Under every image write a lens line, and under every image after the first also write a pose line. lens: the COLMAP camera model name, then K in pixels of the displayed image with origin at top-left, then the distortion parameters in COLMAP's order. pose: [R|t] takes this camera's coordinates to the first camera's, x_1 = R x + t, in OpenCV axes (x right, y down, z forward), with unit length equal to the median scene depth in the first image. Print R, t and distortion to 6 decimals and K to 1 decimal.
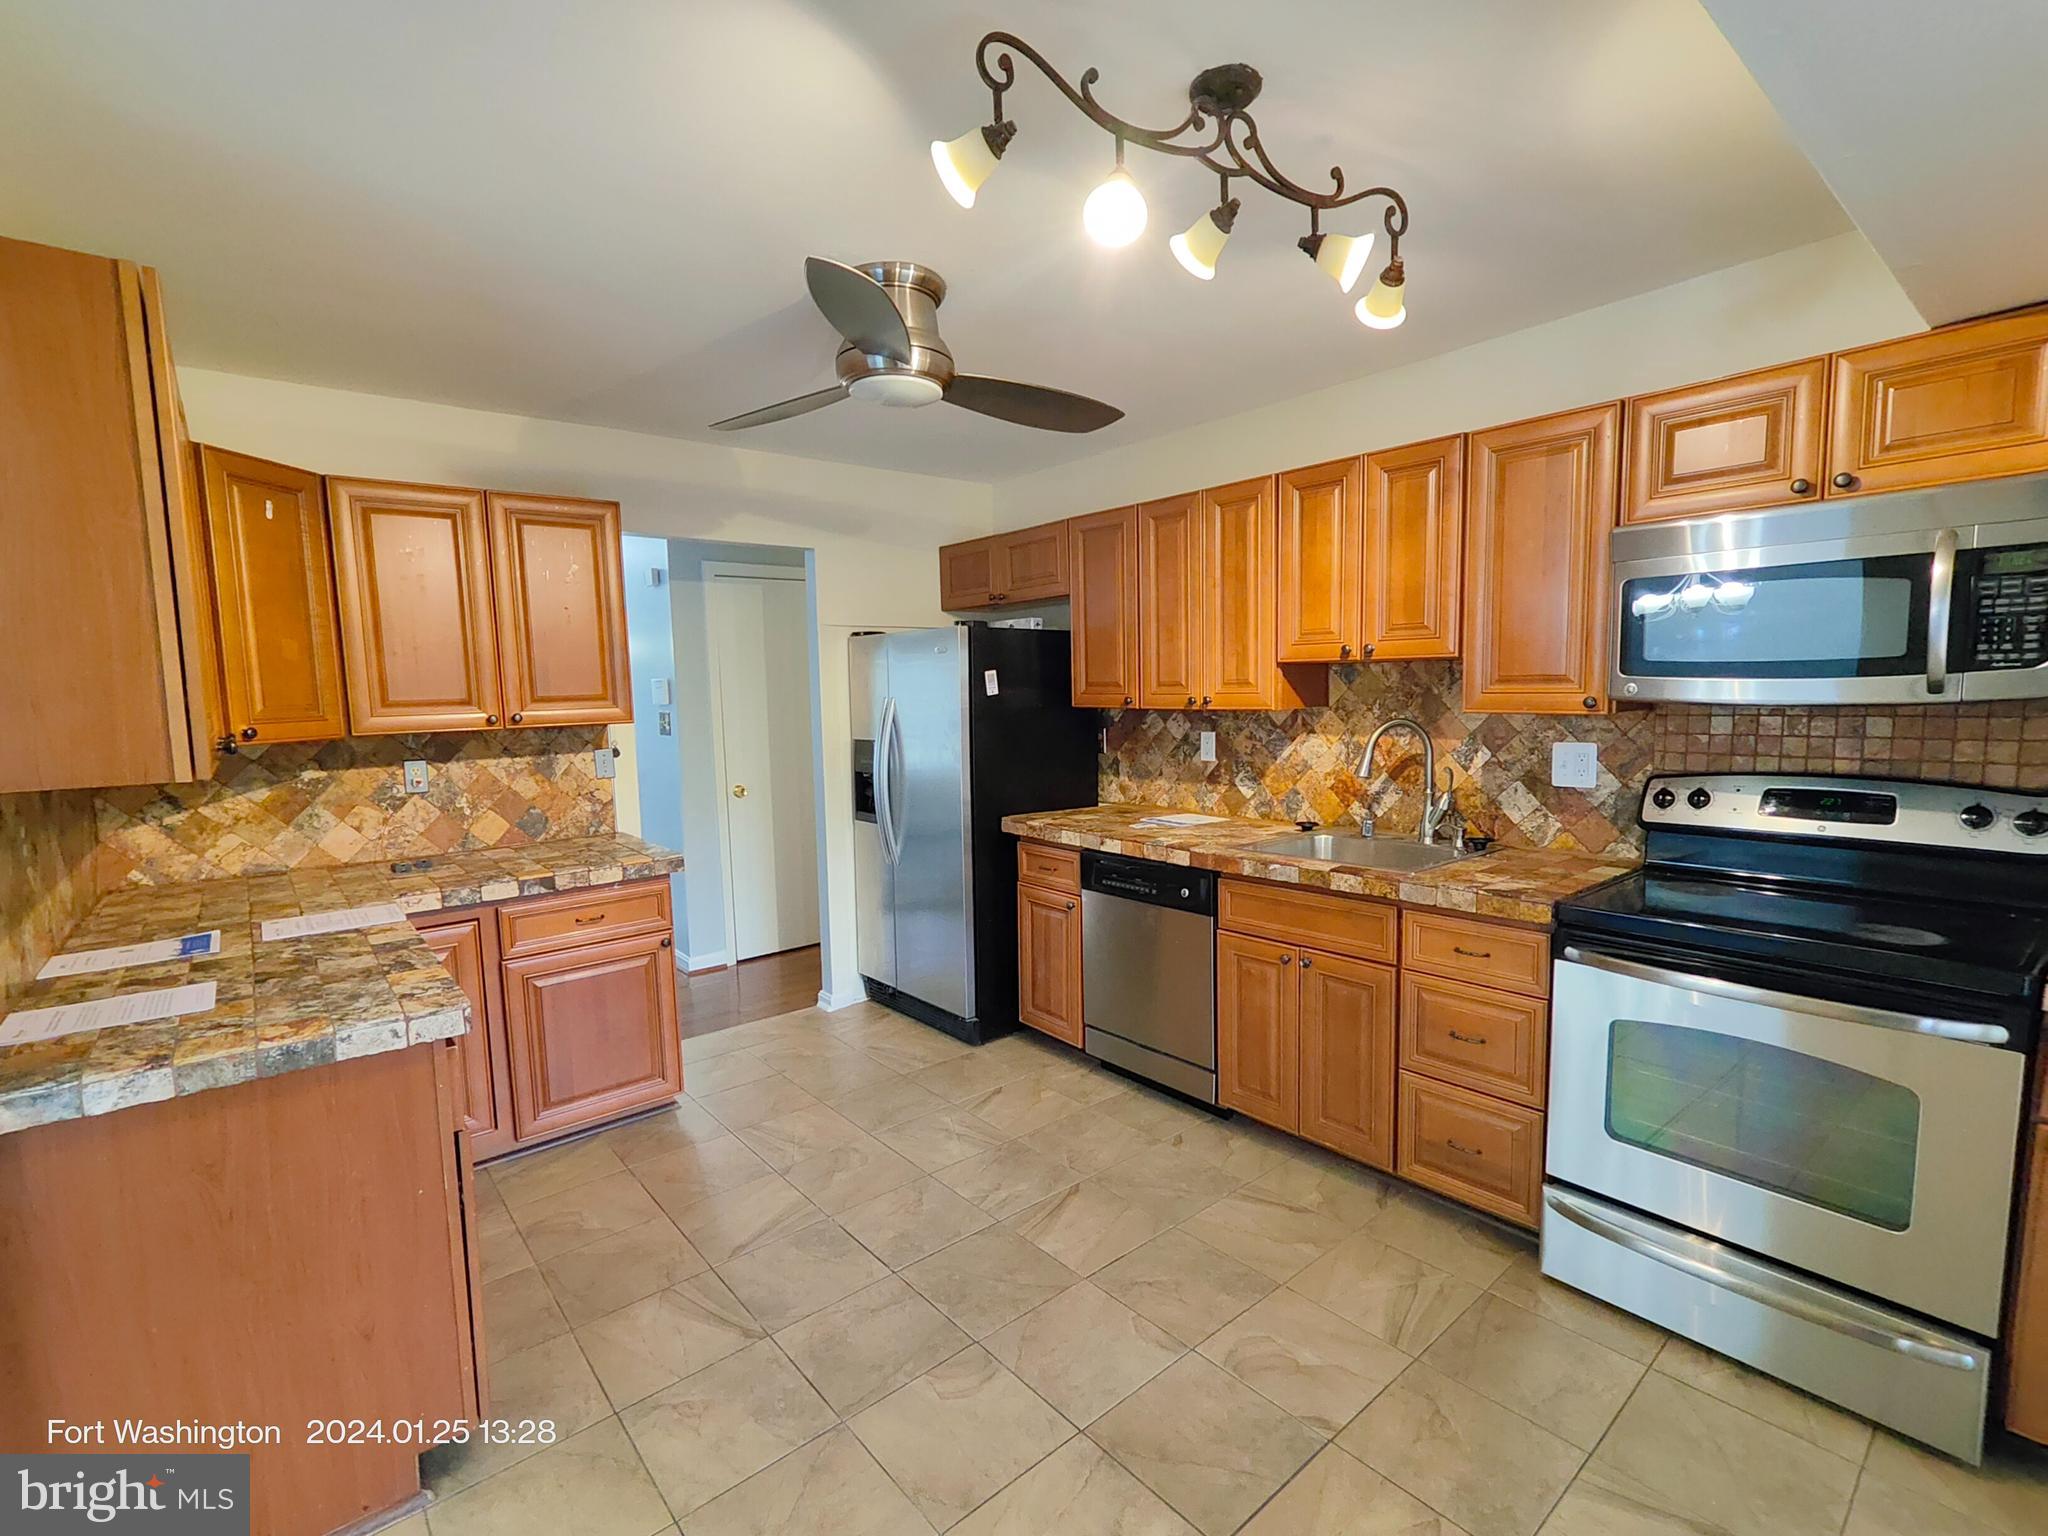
lens RADIAL K [[934.2, 0, 954.5], [0, 934.2, 780.8], [0, 0, 1]] dist [-0.002963, 0.001631]
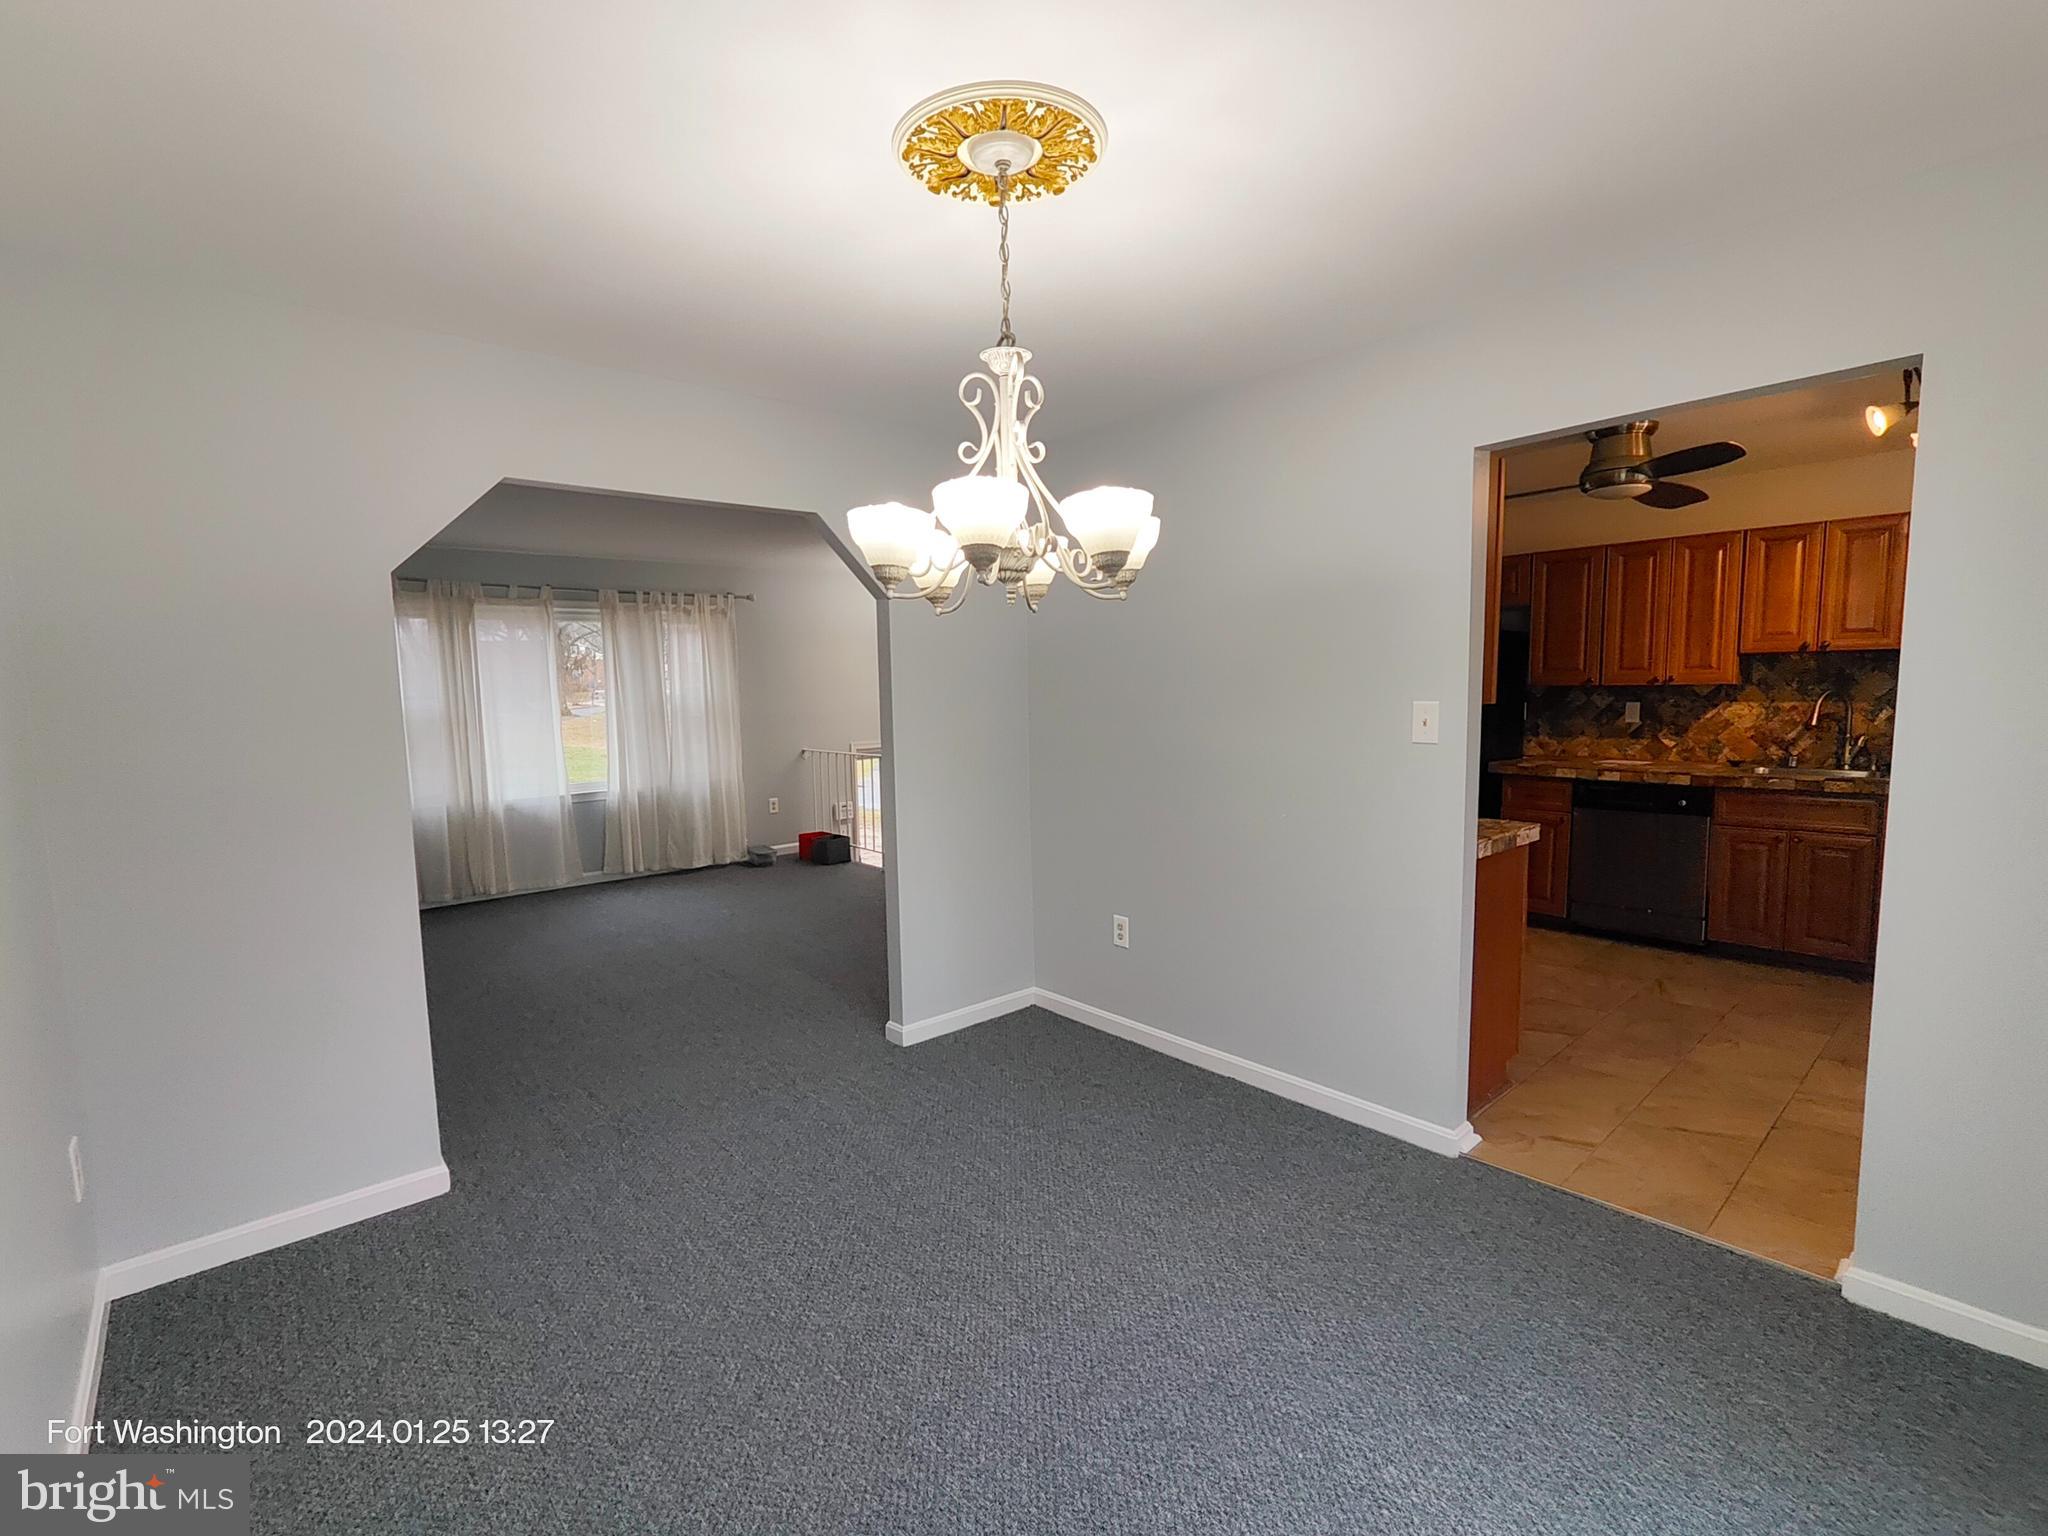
lens RADIAL K [[934.2, 0, 1025.7], [0, 934.2, 788.8], [0, 0, 1]] dist [-0.002963, 0.001631]
pose [[0.999134, -0.006060, 0.041166, -1.156668], [0.005348, 0.999834, 0.017393, 0.081703], [-0.041264, -0.017157, 0.999001, -0.621424]]
